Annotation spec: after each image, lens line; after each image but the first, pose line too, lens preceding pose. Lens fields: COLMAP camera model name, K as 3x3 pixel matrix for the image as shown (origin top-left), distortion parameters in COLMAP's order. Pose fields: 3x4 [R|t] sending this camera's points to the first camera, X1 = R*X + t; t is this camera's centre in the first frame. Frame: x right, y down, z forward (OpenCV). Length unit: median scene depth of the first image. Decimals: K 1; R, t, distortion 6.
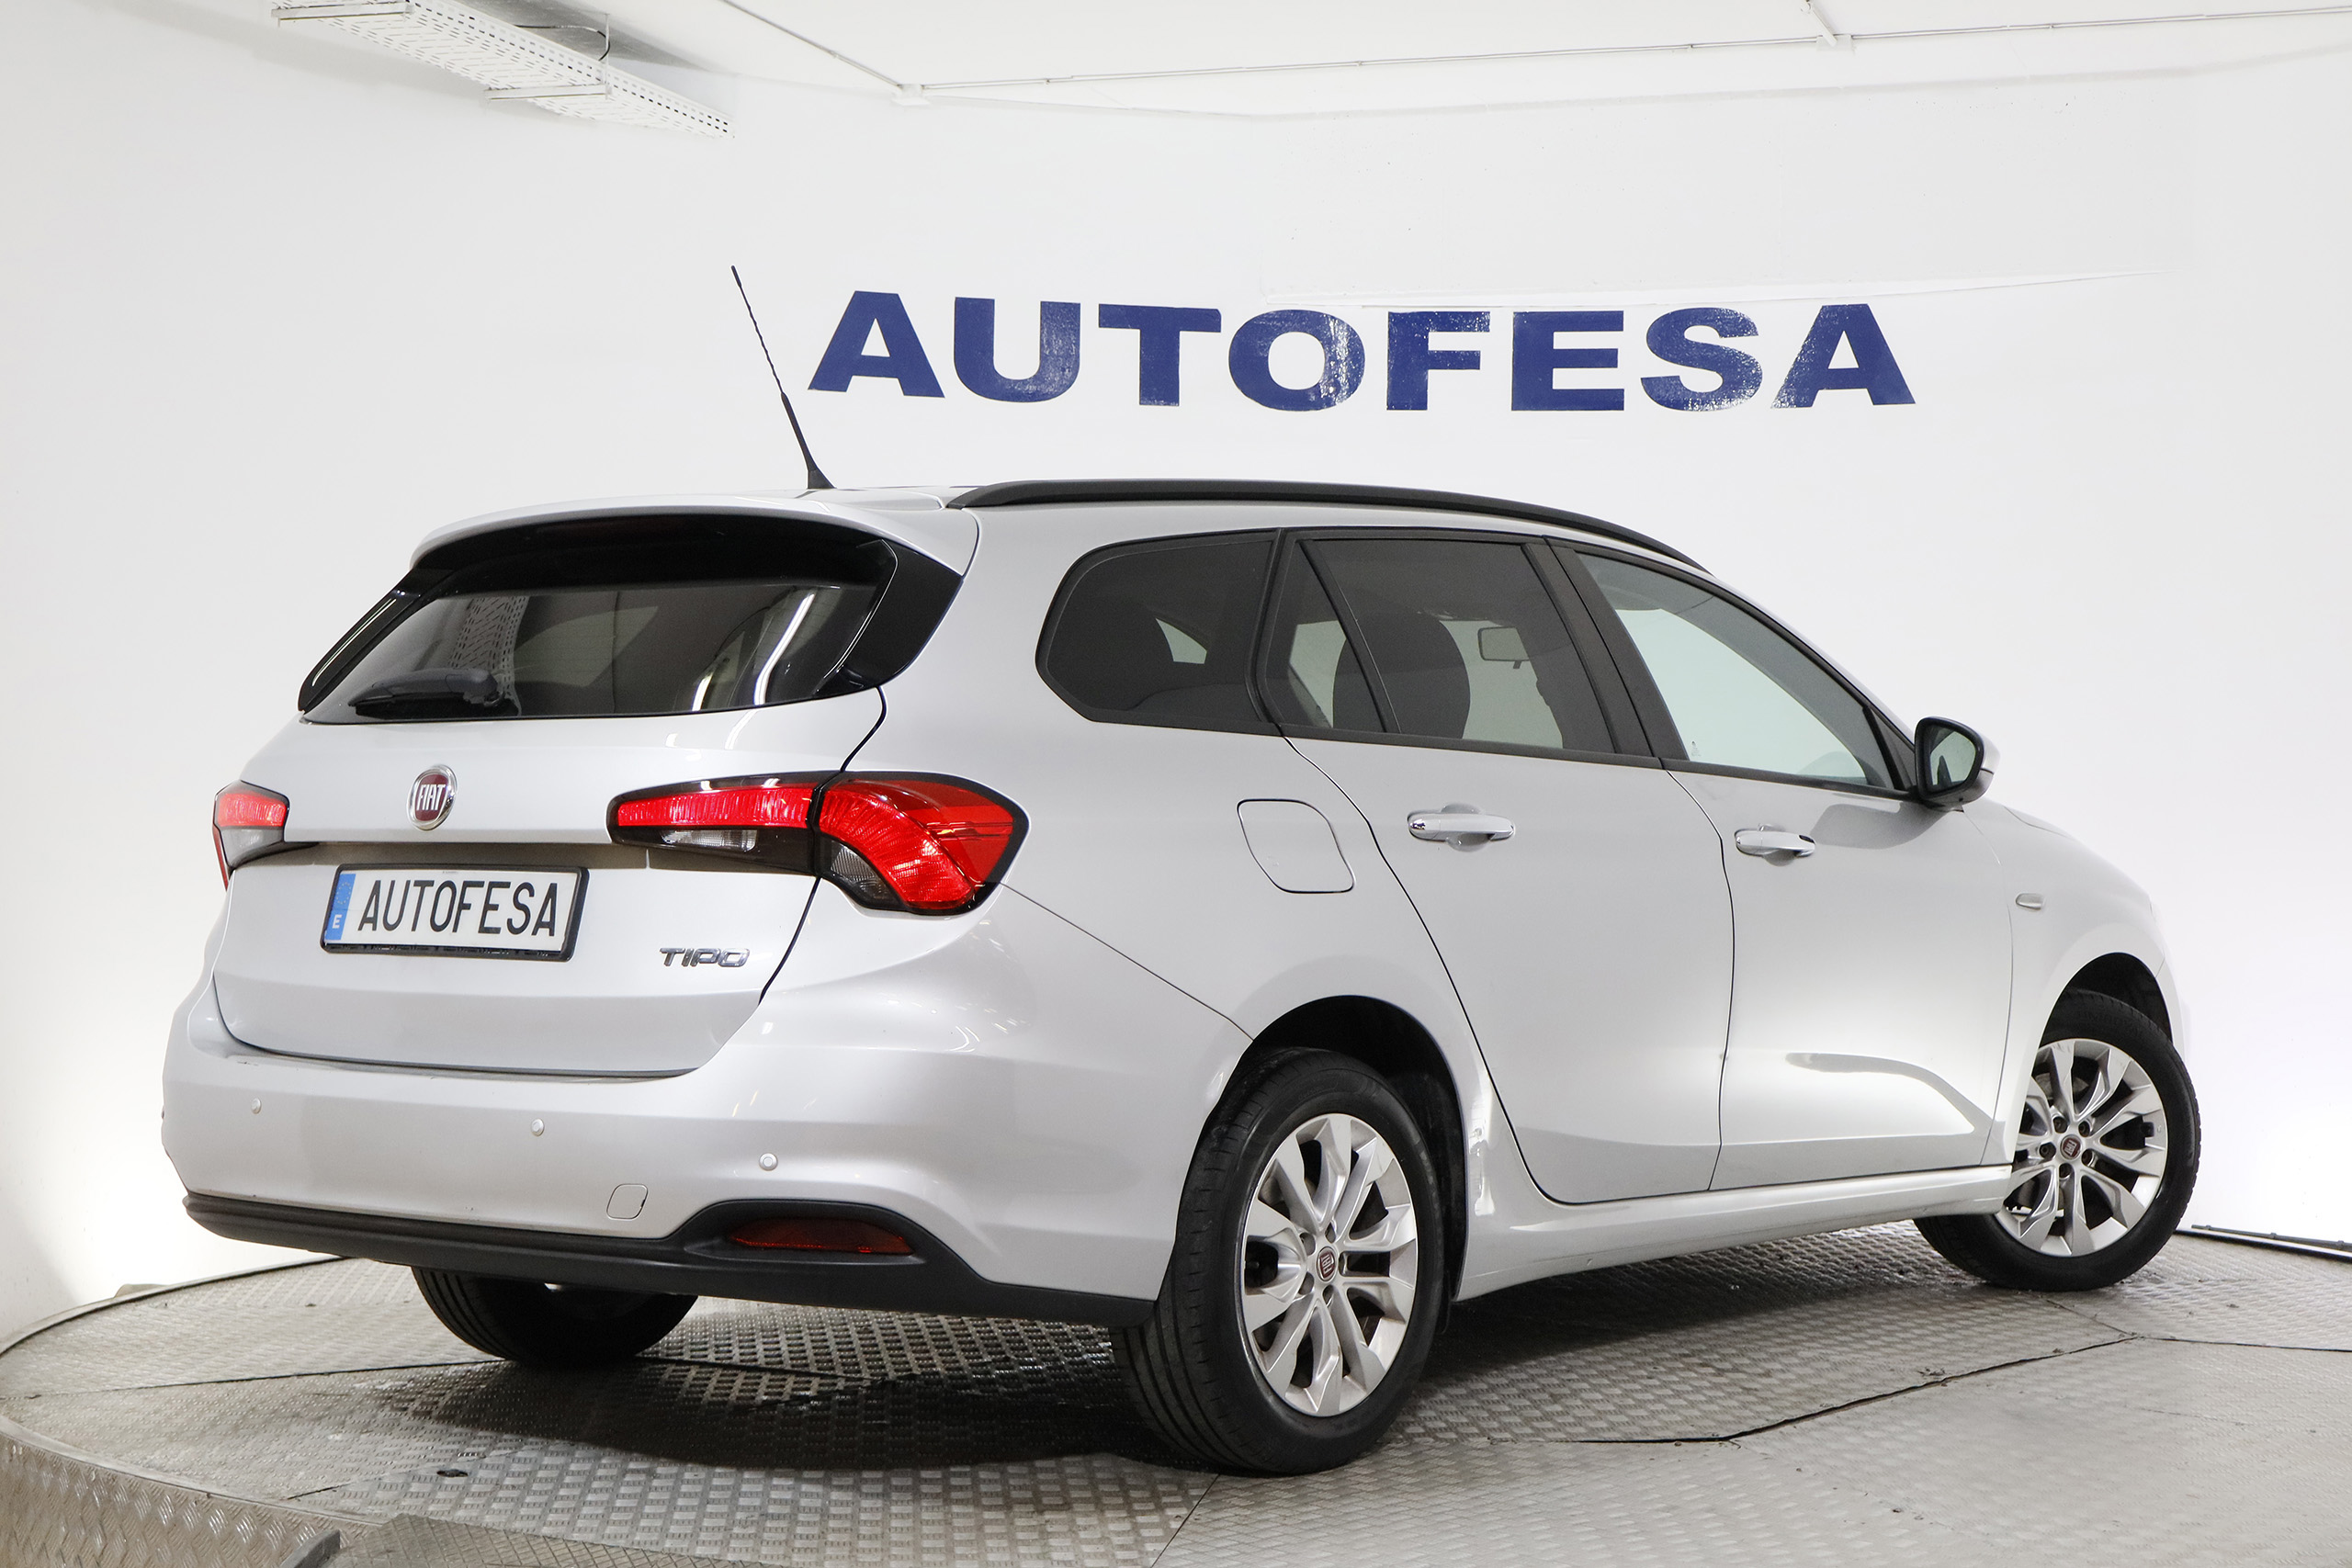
lens RADIAL K [[3759.3, 0, 1176.0], [0, 3759.3, 784.0], [0, 0, 1]] dist [-0.003742, -0.000302]
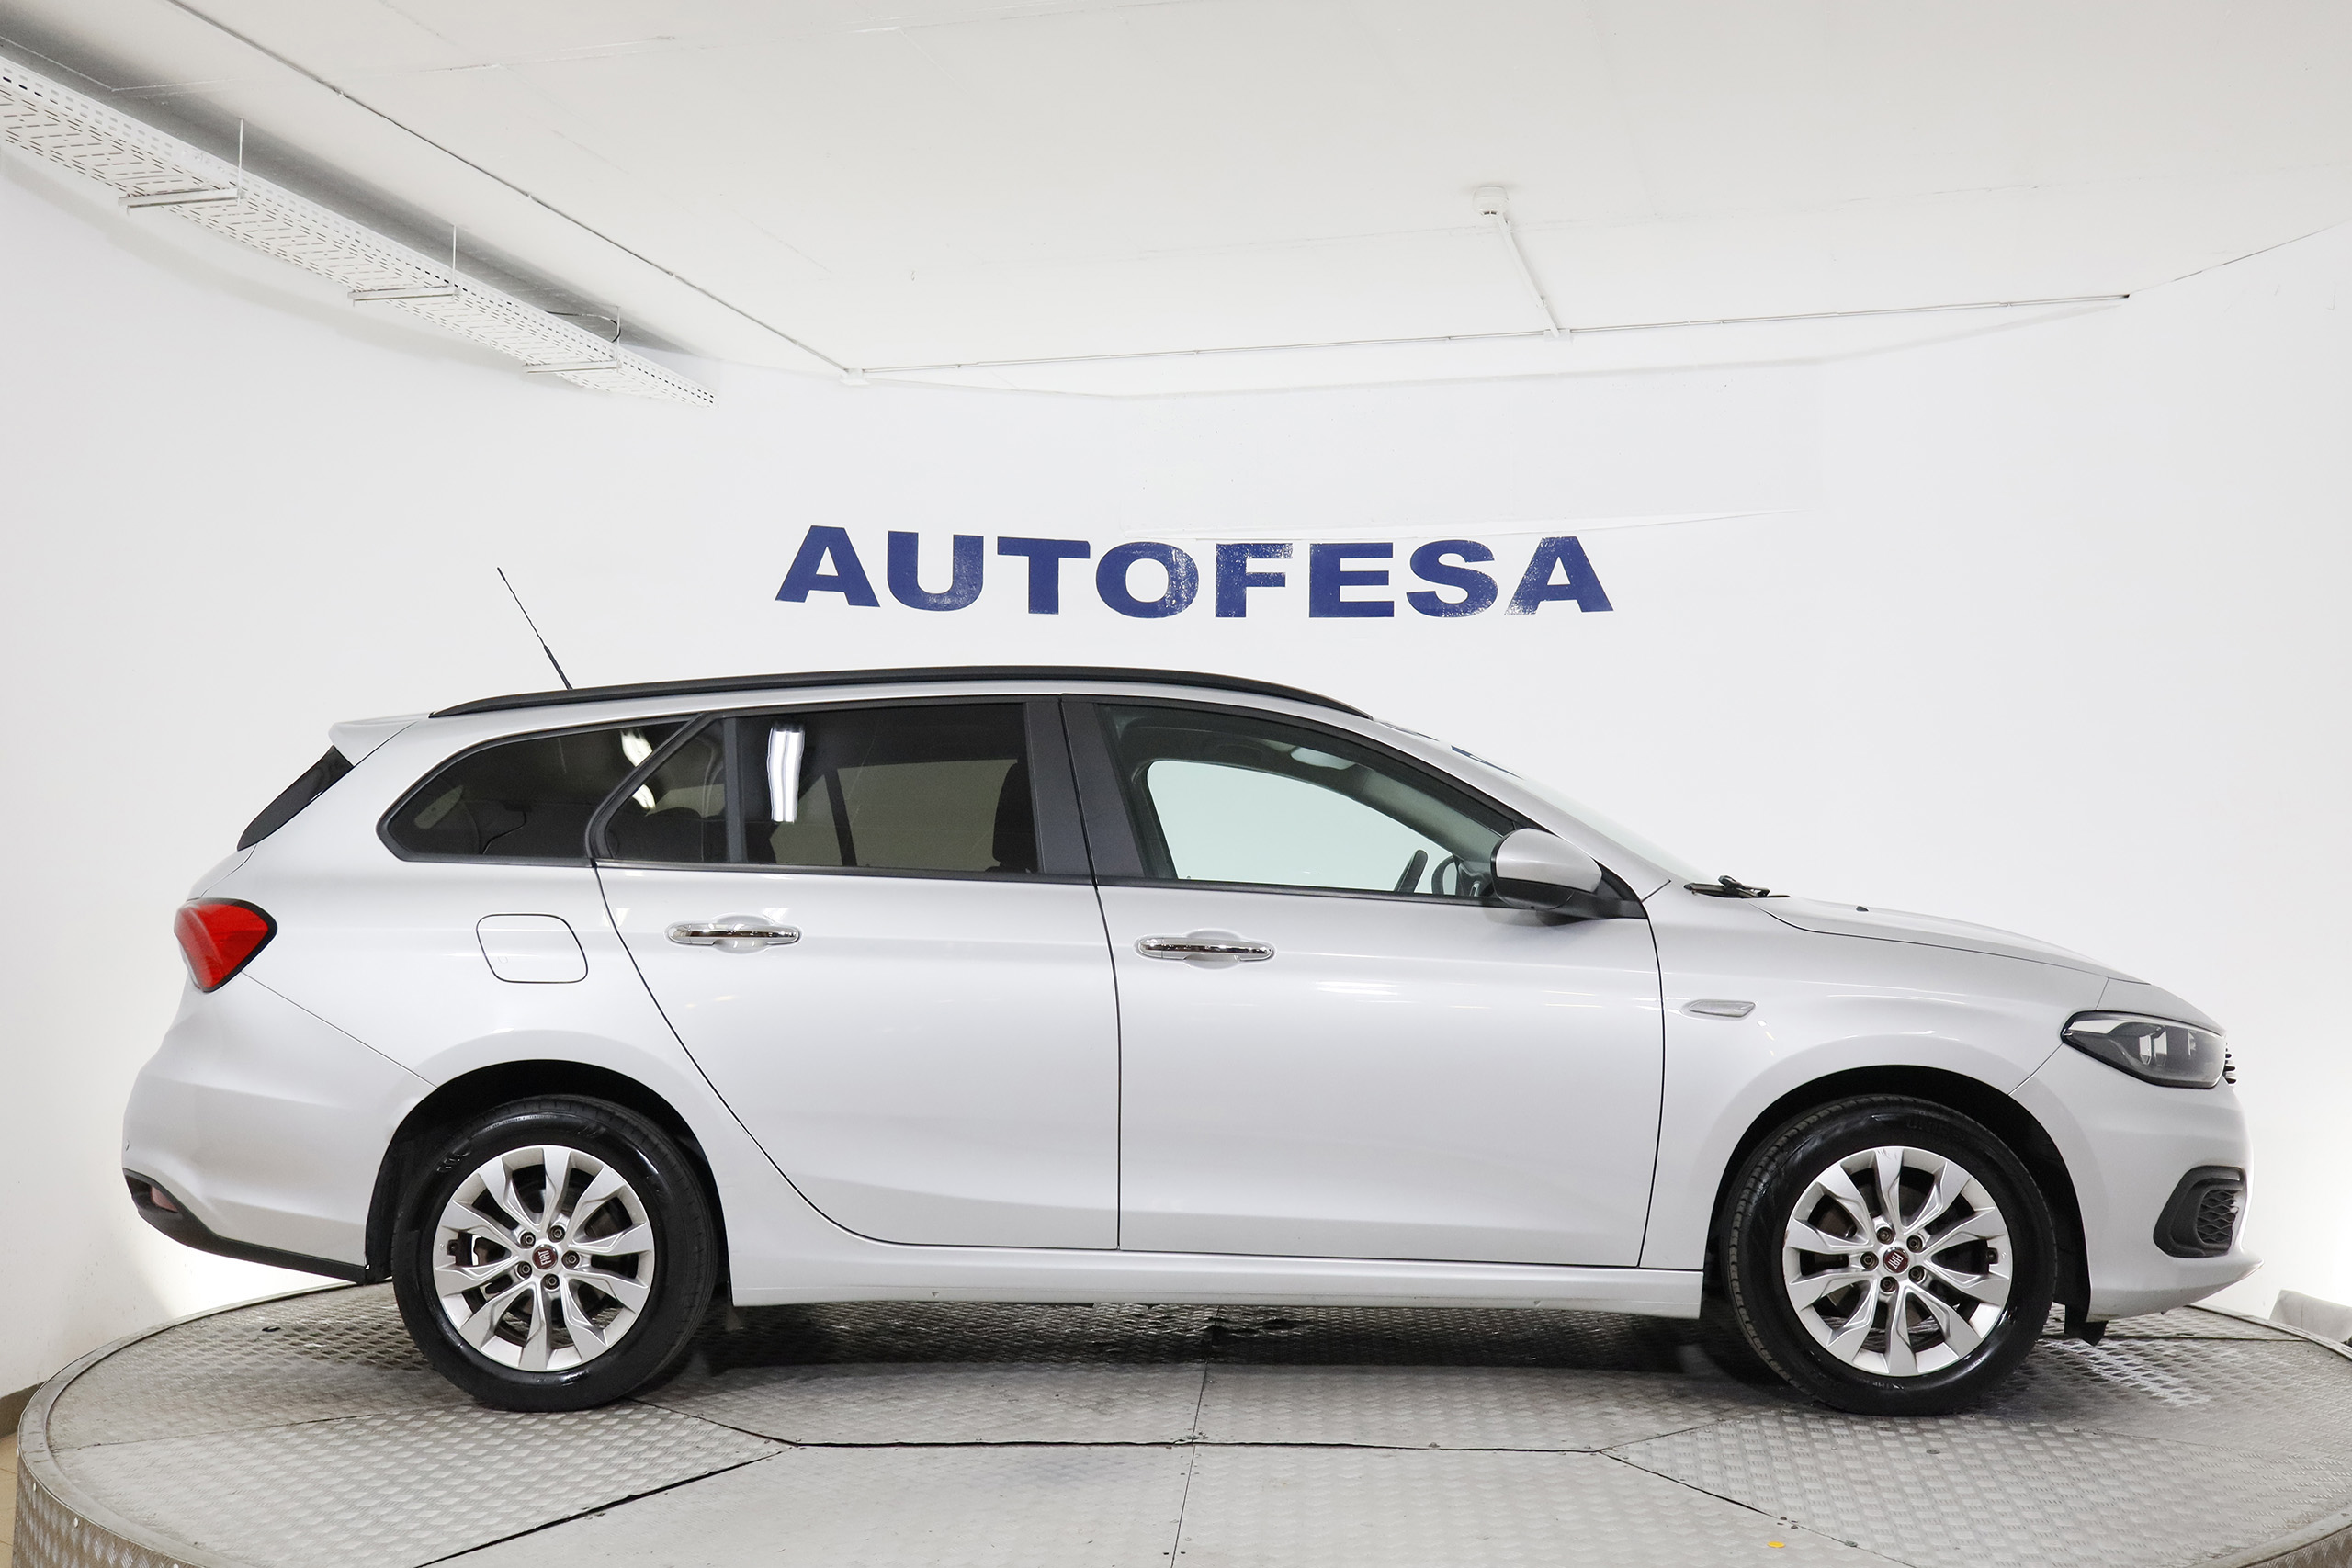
lens RADIAL K [[2530.1, 0, 1176.0], [0, 2530.1, 784.0], [0, 0, 1]] dist [-0.001148, -0.010365]
pose [[0.998276, -0.004468, 0.058530, -0.010509], [0.007226, 0.998869, -0.046995, 0.001055], [-0.058254, 0.047337, 0.997179, 0.117117]]
